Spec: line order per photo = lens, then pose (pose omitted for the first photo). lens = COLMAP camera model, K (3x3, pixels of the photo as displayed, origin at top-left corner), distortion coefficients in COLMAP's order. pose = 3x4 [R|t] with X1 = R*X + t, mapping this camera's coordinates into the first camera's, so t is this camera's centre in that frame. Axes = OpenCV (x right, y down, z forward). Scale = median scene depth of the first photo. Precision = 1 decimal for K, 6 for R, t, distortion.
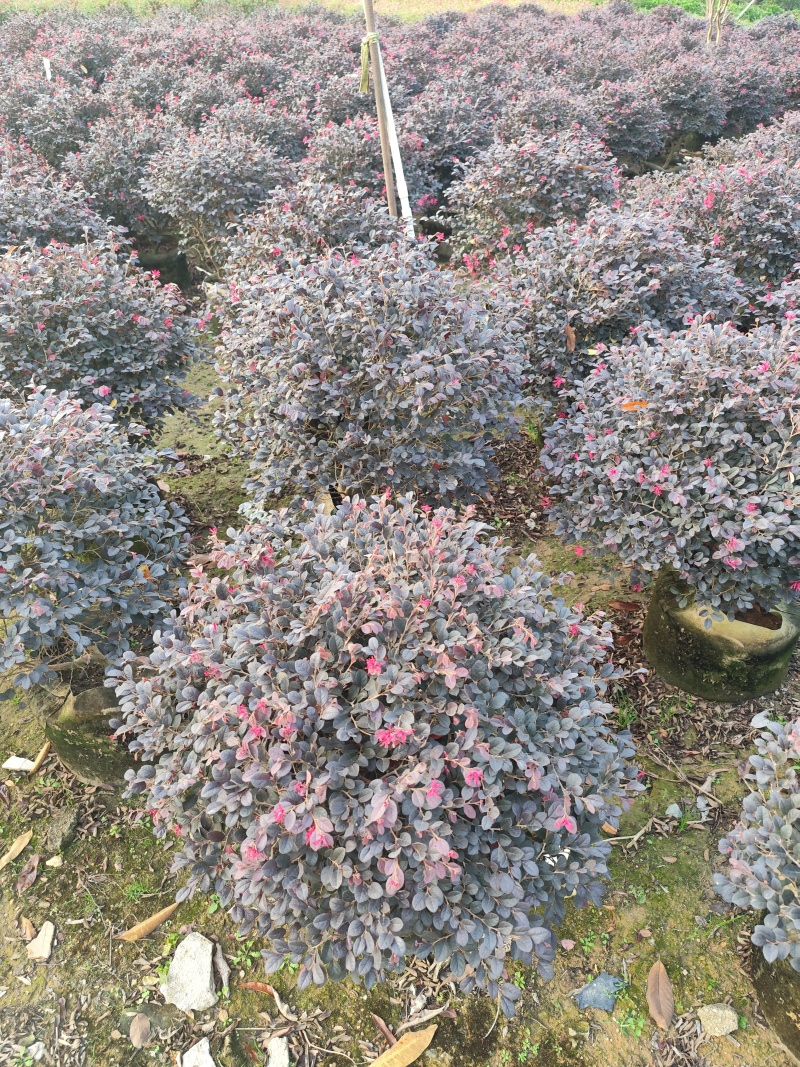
lens RADIAL K [[747.7, 0, 400.0], [0, 747.7, 533.5], [0, 0, 1]] dist [0.010779, -0.008877]
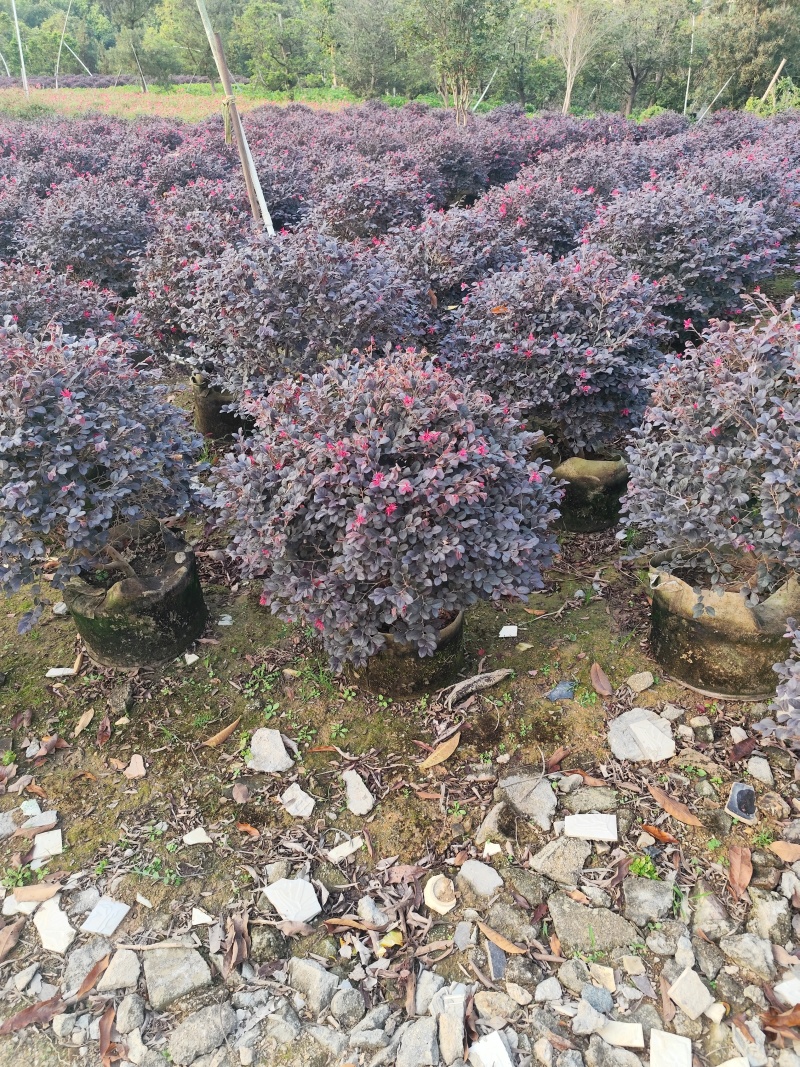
lens RADIAL K [[747.7, 0, 400.0], [0, 747.7, 533.5], [0, 0, 1]] dist [0.010779, -0.008877]
pose [[0.960845, -0.160034, 0.226199, -0.256859], [0.183023, 0.979473, -0.084474, 0.326048], [-0.208037, 0.122566, 0.970411, -0.297224]]
